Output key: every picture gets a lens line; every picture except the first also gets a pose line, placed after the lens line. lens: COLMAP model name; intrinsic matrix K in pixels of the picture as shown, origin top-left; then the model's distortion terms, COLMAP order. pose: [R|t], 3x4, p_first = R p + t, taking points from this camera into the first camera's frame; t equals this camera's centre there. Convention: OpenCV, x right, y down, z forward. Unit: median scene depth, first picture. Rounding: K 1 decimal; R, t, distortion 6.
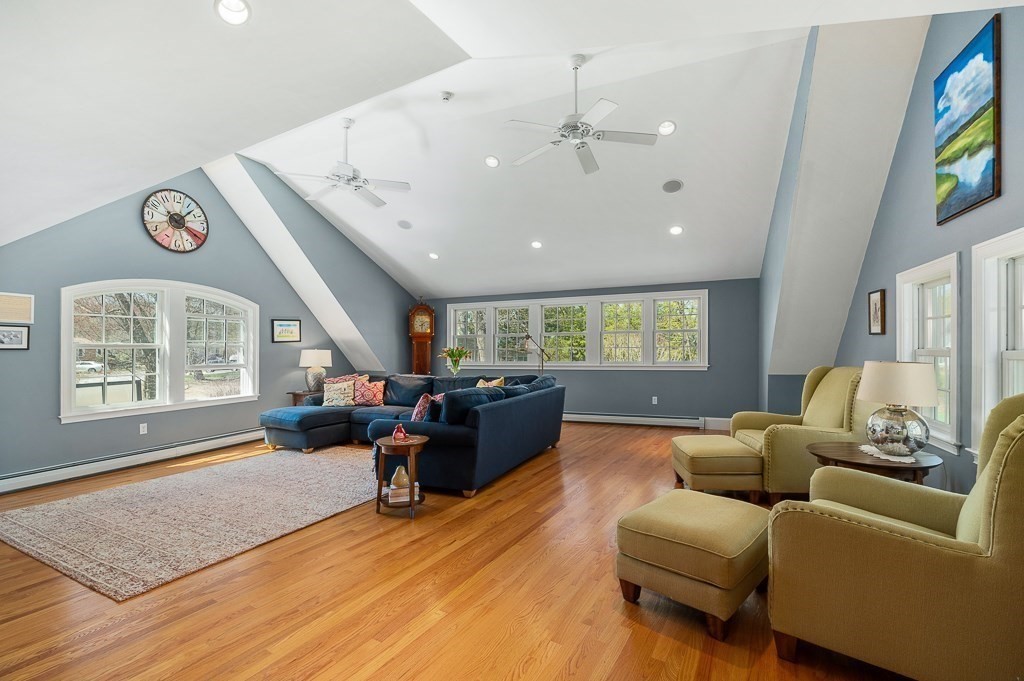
lens RADIAL K [[453.2, 0, 516.0], [0, 453.2, 345.0], [0, 0, 1]] dist [-0.000994, -0.000326]
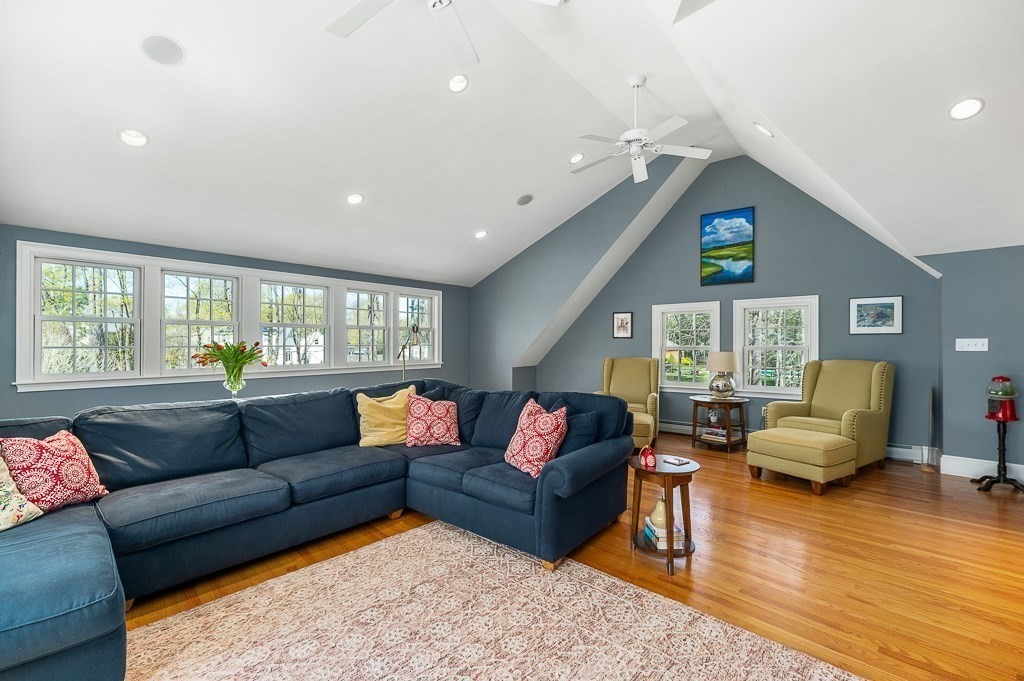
lens RADIAL K [[453.2, 0, 516.0], [0, 453.2, 345.0], [0, 0, 1]] dist [-0.000994, -0.000326]
pose [[0.253663, 0.011524, 0.967224, -0.730647], [-0.004081, 0.999933, -0.010843, 0.018088], [-0.967284, -0.001196, 0.253693, 0.738132]]
